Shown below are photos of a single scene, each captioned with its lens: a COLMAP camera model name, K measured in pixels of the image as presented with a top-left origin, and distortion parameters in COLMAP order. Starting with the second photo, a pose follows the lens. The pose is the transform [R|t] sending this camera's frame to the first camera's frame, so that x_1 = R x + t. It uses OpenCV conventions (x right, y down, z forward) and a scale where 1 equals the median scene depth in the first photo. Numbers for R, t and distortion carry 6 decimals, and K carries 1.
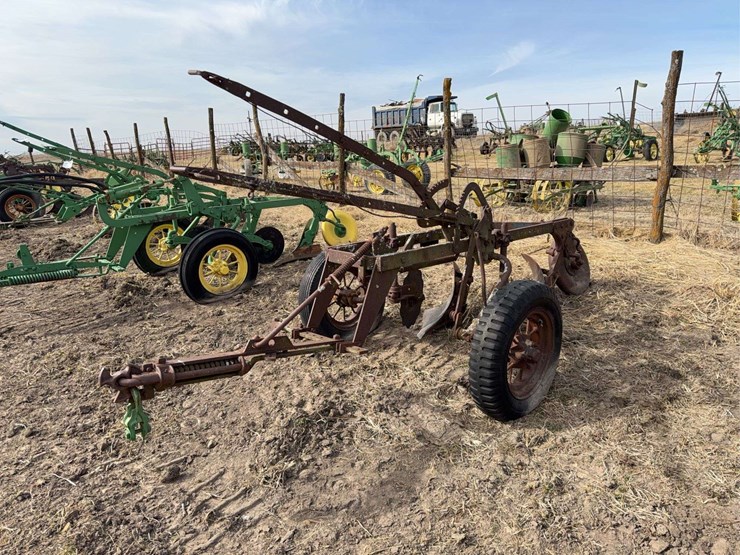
lens RADIAL K [[539.7, 0, 369.4], [0, 539.7, 279.3], [0, 0, 1]] dist [0.007485, -0.007759]
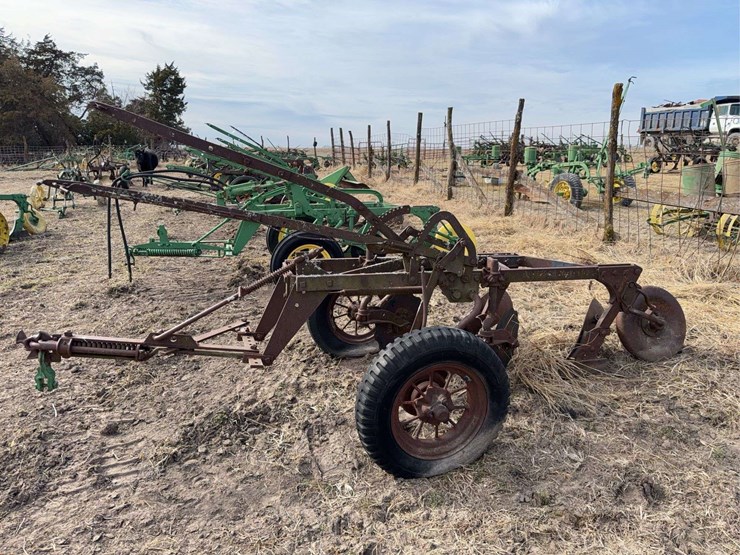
lens RADIAL K [[540.6, 0, 366.3], [0, 540.6, 278.7], [0, 0, 1]] dist [0.003273, -0.004992]
pose [[0.876087, 0.150319, -0.458123, 0.516248], [-0.149470, 0.988022, 0.038352, -0.084012], [0.458400, 0.034876, 0.888061, 0.143105]]
